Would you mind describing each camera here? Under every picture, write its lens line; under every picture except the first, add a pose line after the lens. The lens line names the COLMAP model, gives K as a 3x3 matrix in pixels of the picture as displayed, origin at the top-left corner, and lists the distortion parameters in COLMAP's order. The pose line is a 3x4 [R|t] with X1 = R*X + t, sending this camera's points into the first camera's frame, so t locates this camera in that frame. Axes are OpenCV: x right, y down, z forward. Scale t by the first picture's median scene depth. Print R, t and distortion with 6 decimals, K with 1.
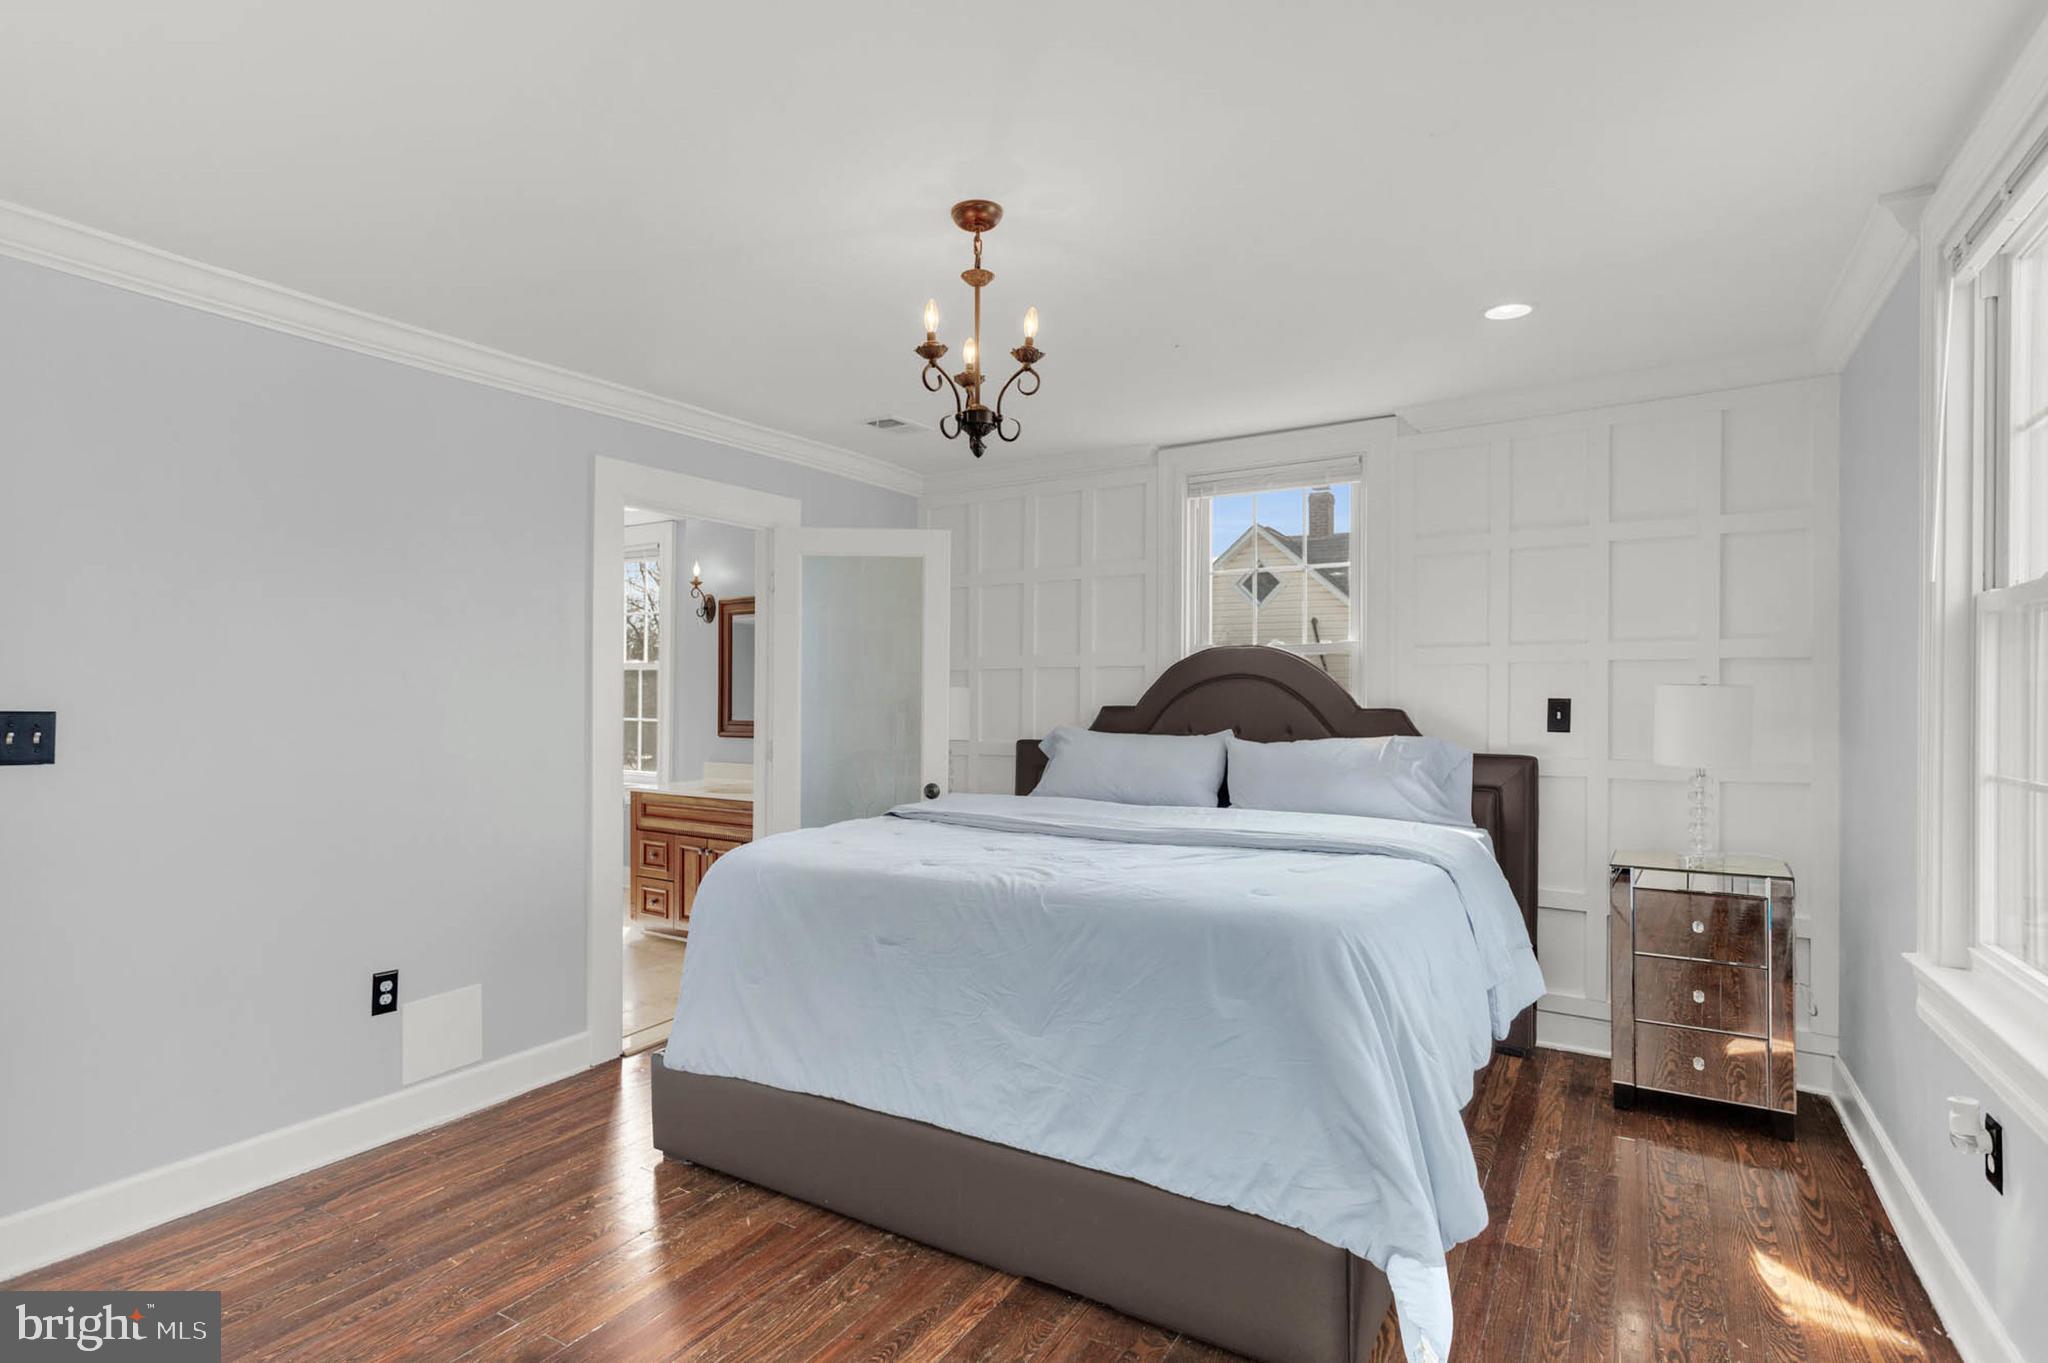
lens RADIAL K [[1011.5, 0, 1014.9], [0, 1011.5, 701.0], [0, 0, 1]] dist [-0.002515, -0.000817]
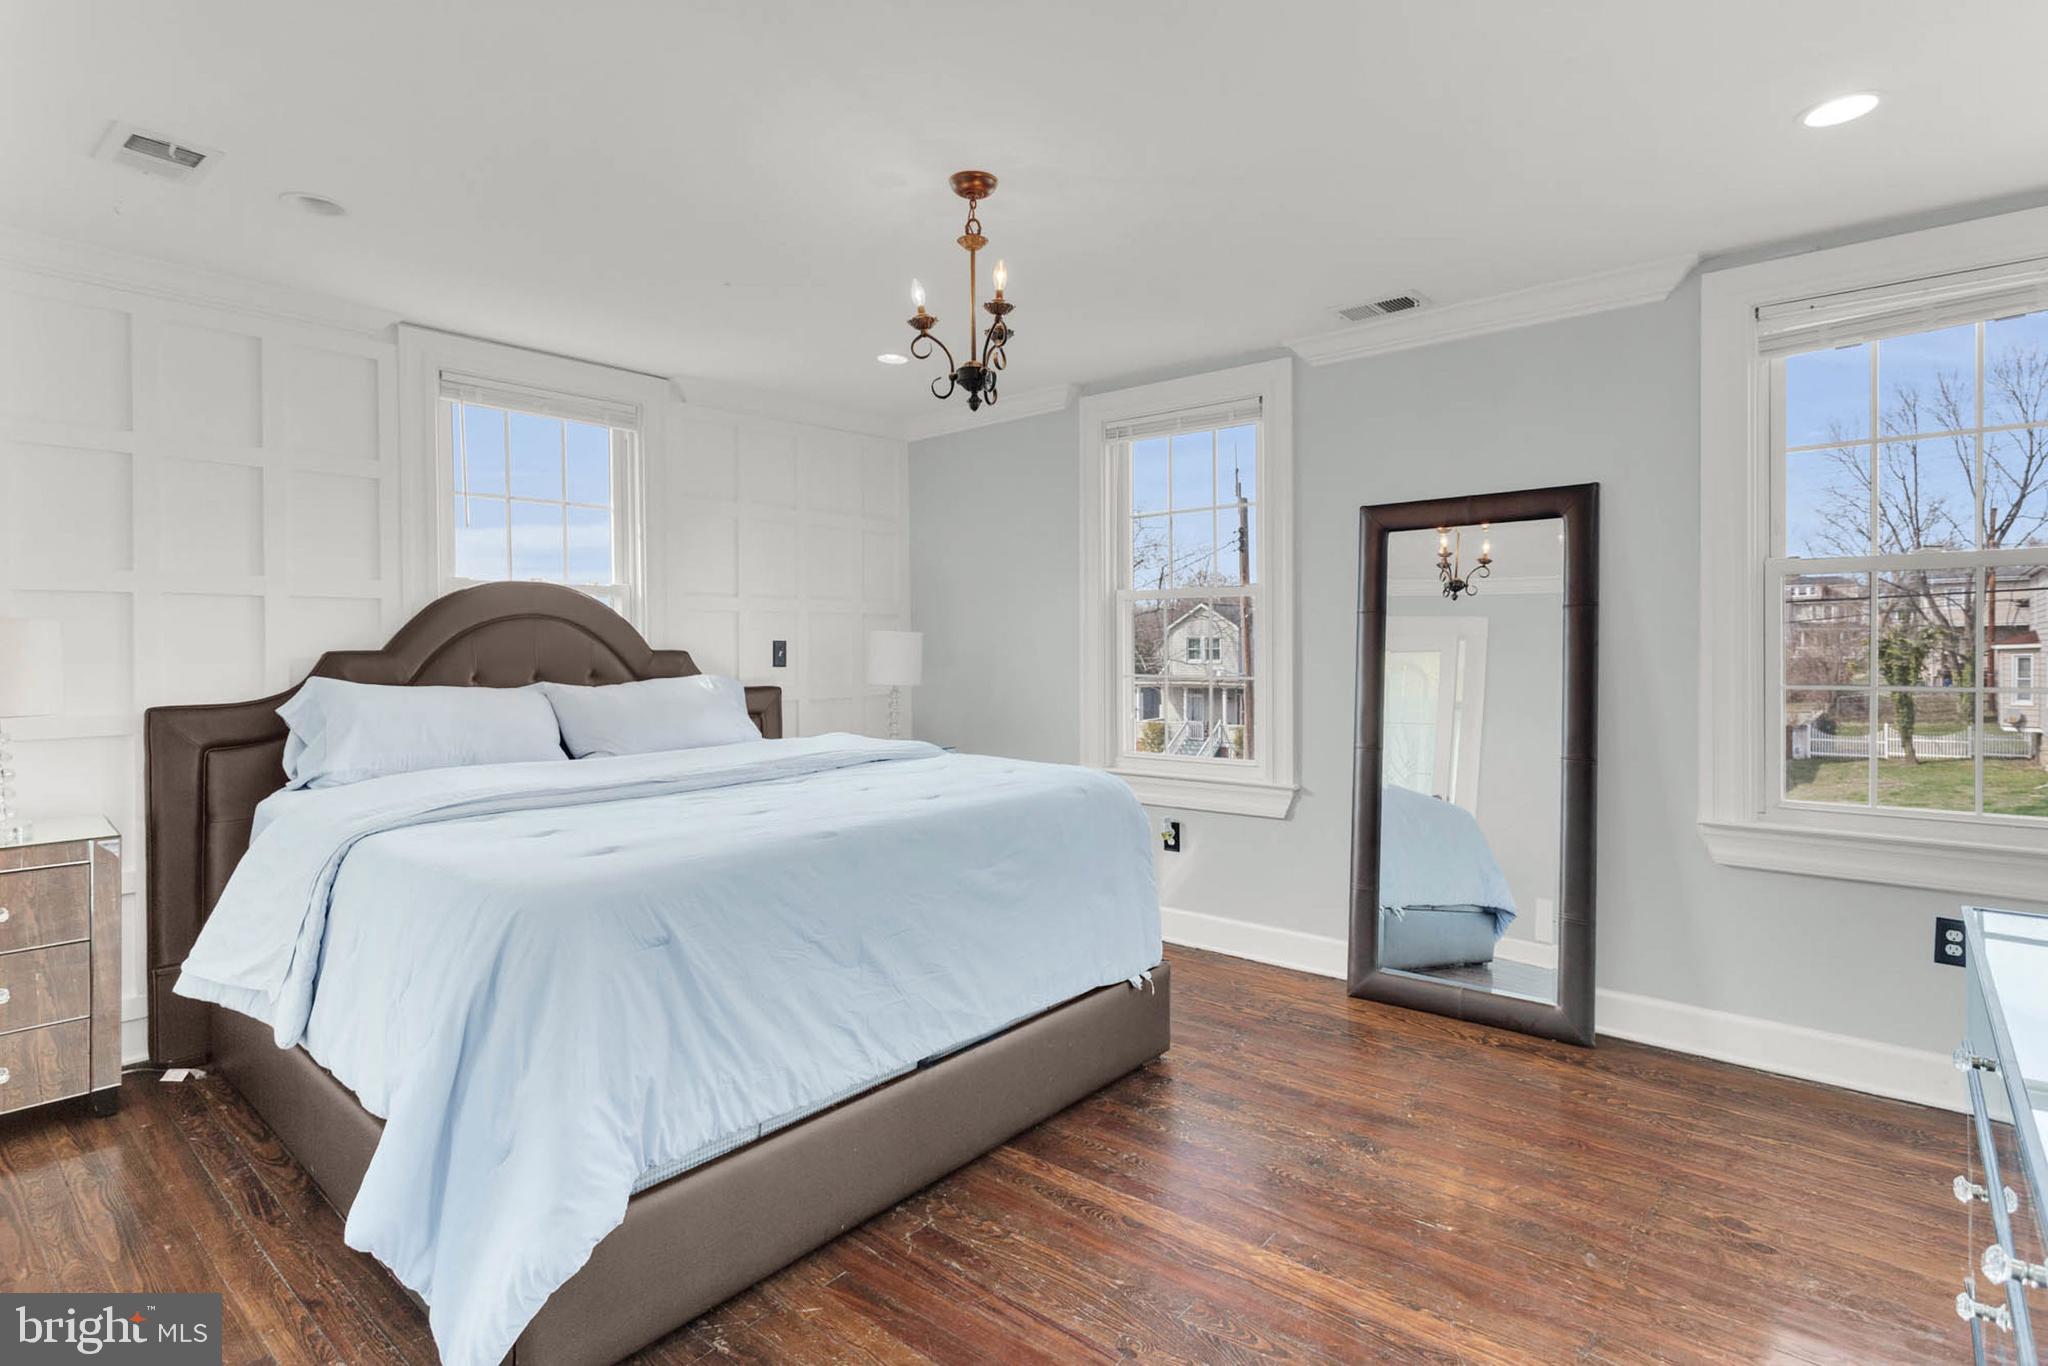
lens RADIAL K [[1016.2, 0, 1028.8], [0, 1016.2, 664.9], [0, 0, 1]] dist [-0.001772, -0.000892]
pose [[0.154076, -0.023770, 0.987773, -0.690435], [0.005524, 0.999716, 0.023195, 0.000010], [-0.988043, 0.001883, 0.154164, 0.491067]]
